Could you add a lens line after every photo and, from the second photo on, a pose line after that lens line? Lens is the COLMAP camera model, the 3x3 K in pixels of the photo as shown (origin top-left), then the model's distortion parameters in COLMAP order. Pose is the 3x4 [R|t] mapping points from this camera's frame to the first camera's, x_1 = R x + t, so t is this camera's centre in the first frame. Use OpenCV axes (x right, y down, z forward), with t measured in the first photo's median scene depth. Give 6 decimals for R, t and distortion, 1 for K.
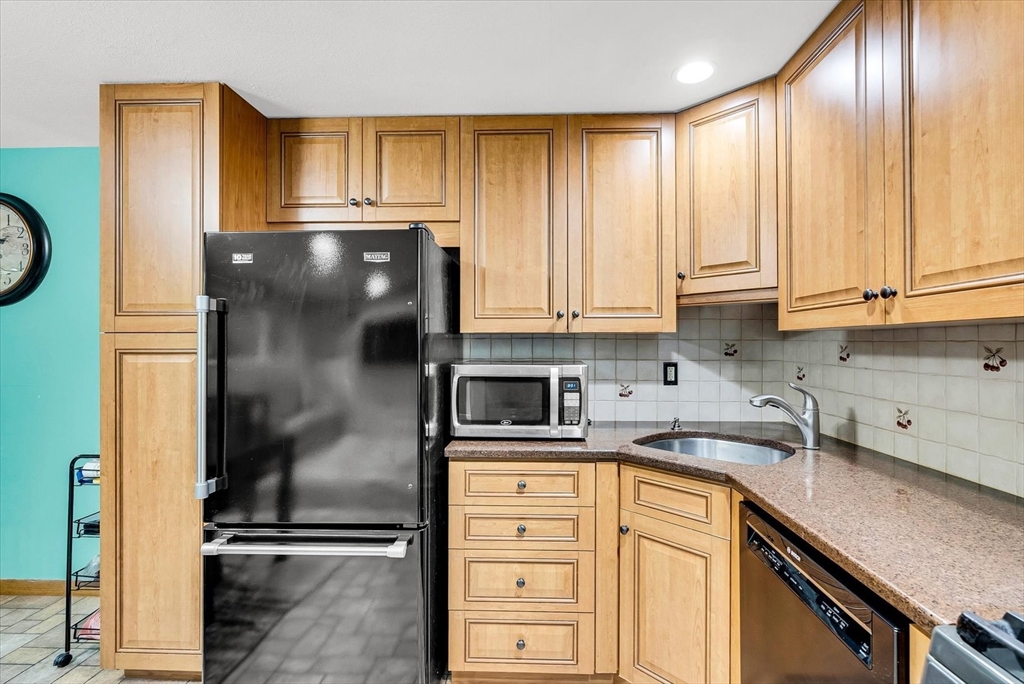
lens RADIAL K [[477.6, 0, 551.1], [0, 477.6, 343.8], [0, 0, 1]] dist [-0.005919, -0.000110]
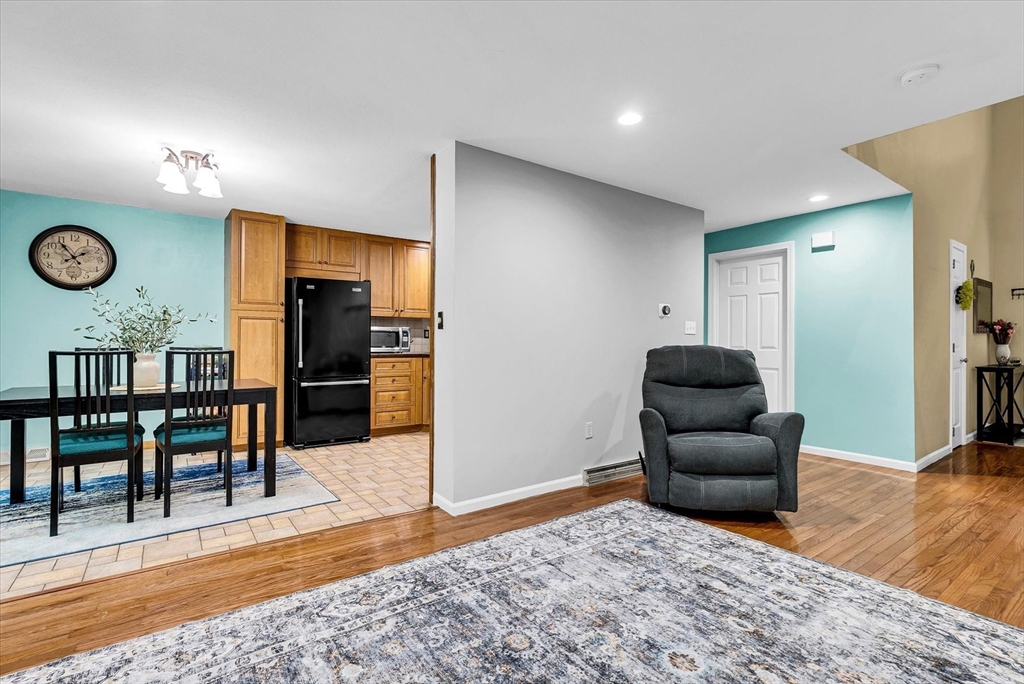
lens RADIAL K [[459.6, 0, 512.0], [0, 459.6, 342.0], [0, 0, 1]] dist [0.017105, 0.000030]
pose [[0.796685, 0.003090, 0.604387, -1.236816], [-0.008525, 0.999945, 0.006126, 0.118143], [-0.604334, -0.010033, 0.796668, -1.808087]]
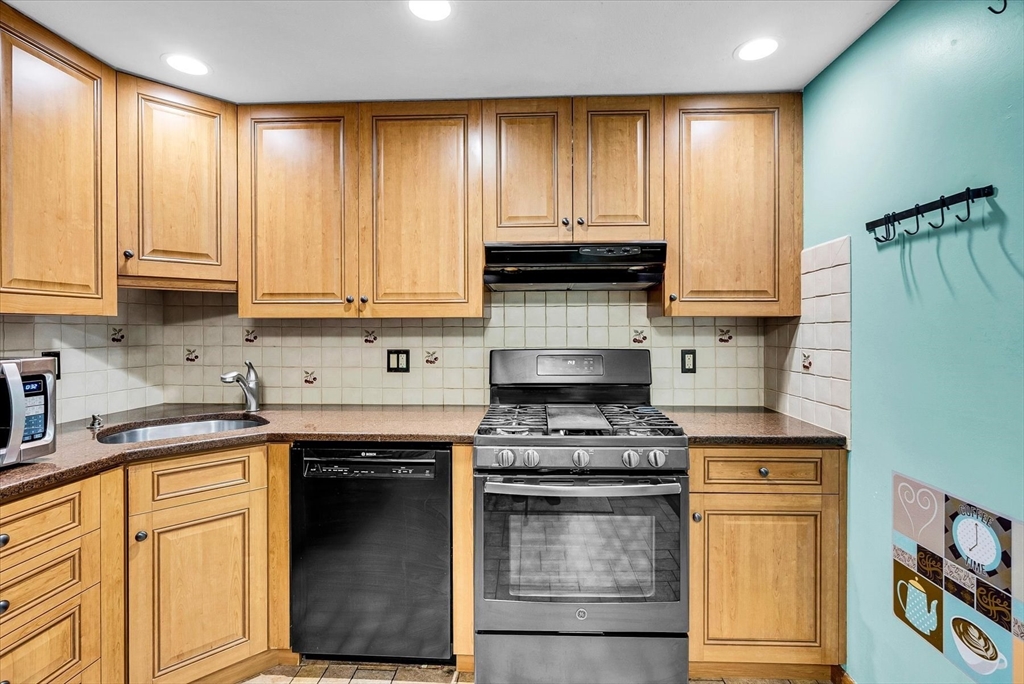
lens RADIAL K [[467.4, 0, 513.9], [0, 467.4, 328.6], [0, 0, 1]] dist [-0.004972, 0.000034]
pose [[0.040902, -0.001033, 0.999163, -0.667185], [-0.000587, 0.999999, 0.001058, -0.002017], [-0.999163, -0.000629, 0.040901, 0.253272]]
